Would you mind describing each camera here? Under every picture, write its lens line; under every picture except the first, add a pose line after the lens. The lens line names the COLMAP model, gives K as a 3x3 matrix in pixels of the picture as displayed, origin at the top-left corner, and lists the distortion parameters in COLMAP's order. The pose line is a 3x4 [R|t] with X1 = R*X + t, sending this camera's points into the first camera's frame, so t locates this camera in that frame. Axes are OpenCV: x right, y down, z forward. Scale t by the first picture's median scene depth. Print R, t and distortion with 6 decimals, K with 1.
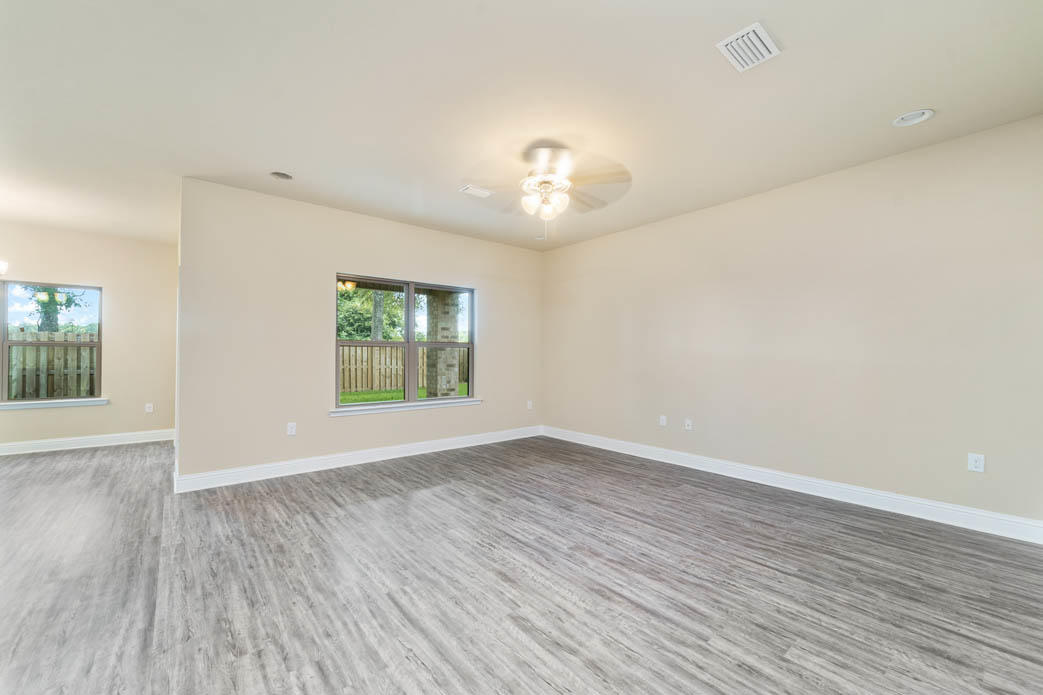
lens RADIAL K [[423.8, 0, 523.1], [0, 423.8, 353.8], [0, 0, 1]] dist [-0.002155, -0.000069]
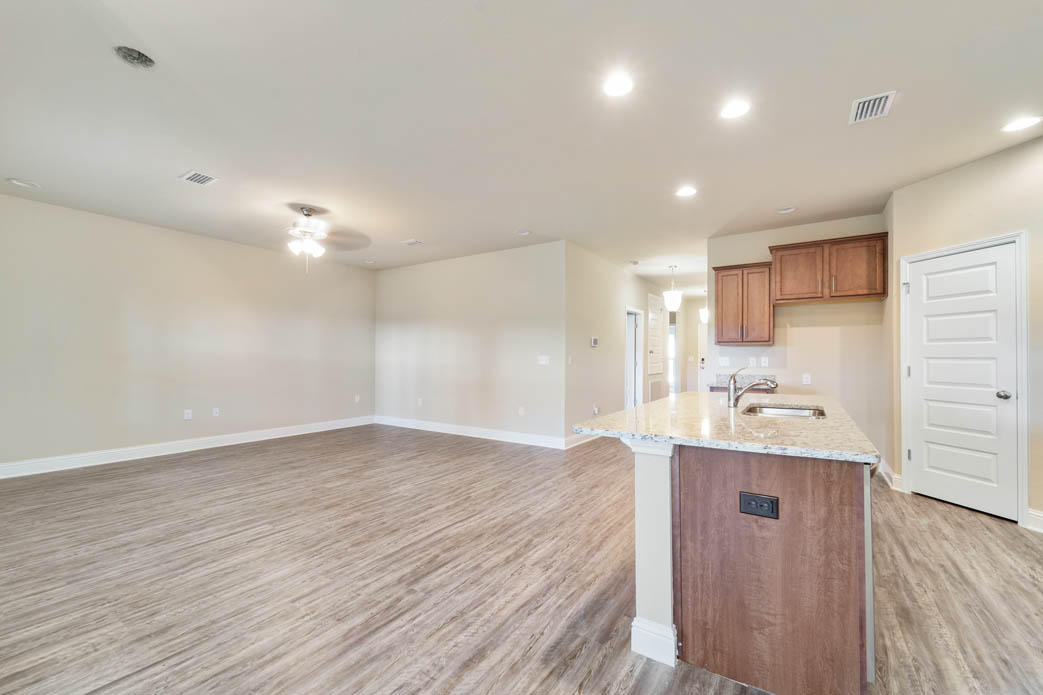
lens RADIAL K [[423.8, 0, 524.3], [0, 423.8, 352.6], [0, 0, 1]] dist [-0.002155, -0.000069]
pose [[-0.300716, 0.010187, 0.953659, -1.665378], [-0.007746, 0.999884, -0.013124, 0.003772], [-0.953682, -0.011333, -0.300602, 0.824928]]
